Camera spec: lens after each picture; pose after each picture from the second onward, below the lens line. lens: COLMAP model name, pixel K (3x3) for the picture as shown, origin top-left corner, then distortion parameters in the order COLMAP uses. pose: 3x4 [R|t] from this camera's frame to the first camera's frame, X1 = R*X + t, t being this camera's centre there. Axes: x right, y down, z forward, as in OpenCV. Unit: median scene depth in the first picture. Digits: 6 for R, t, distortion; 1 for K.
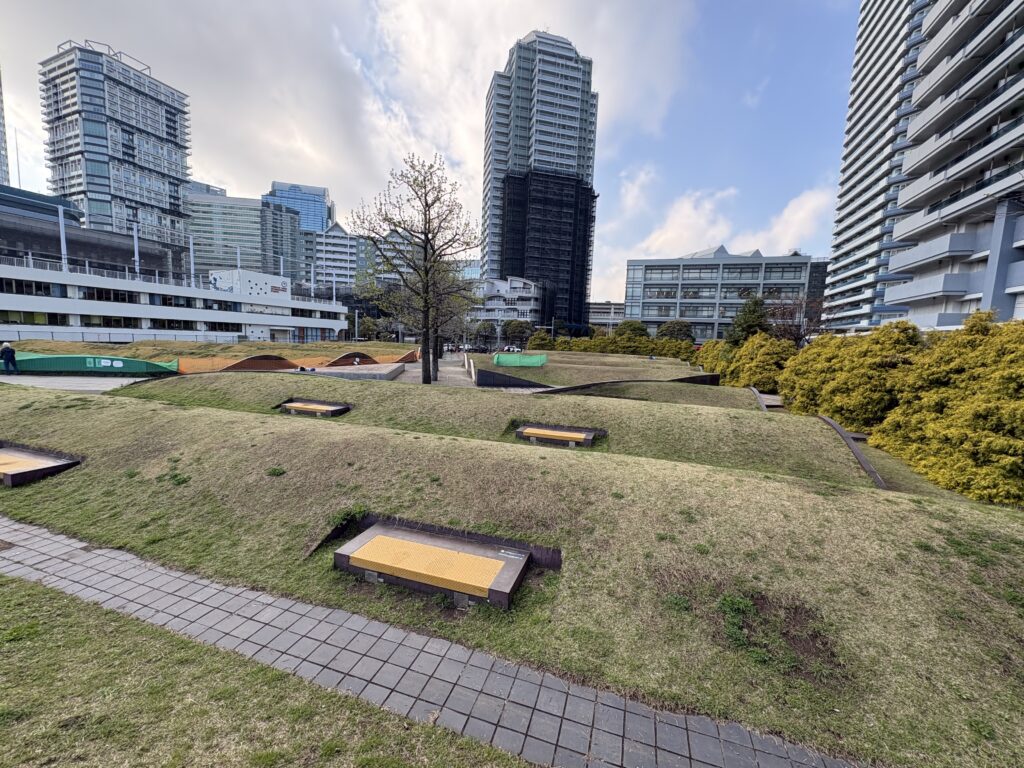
lens RADIAL K [[410.5, 0, 512.0], [0, 410.5, 384.0], [0, 0, 1]] dist [-0.000413, -0.000114]
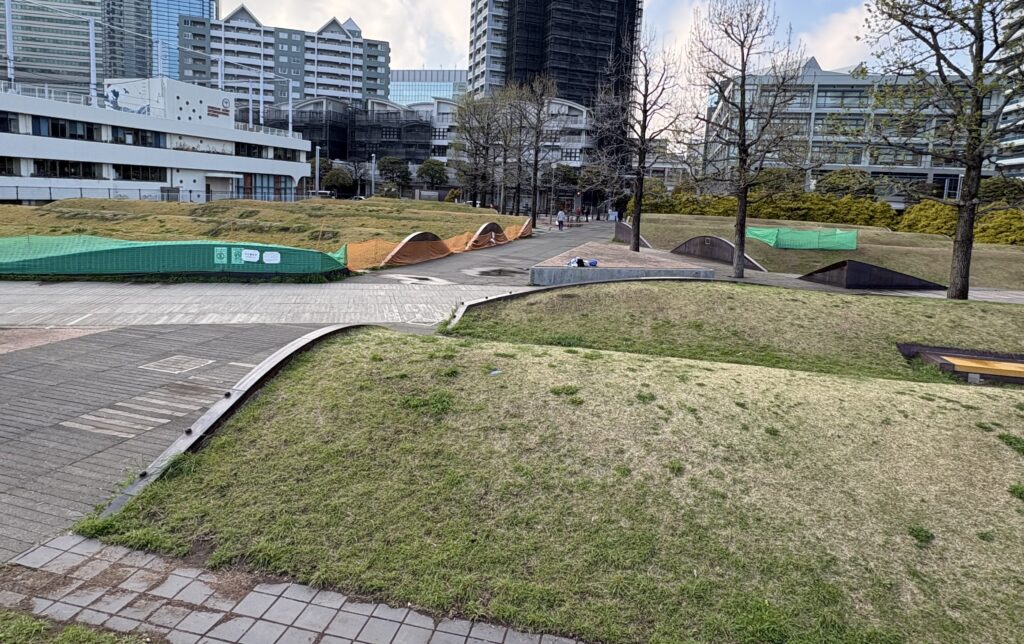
lens RADIAL K [[602.7, 0, 511.2], [0, 602.7, 263.1], [0, 0, 1]] dist [-0.002536, 0.001275]
pose [[0.995962, -0.005373, 0.089614, -0.190680], [0.004173, 0.999899, 0.013576, -0.013345], [-0.089678, -0.013147, 0.995884, 0.056417]]
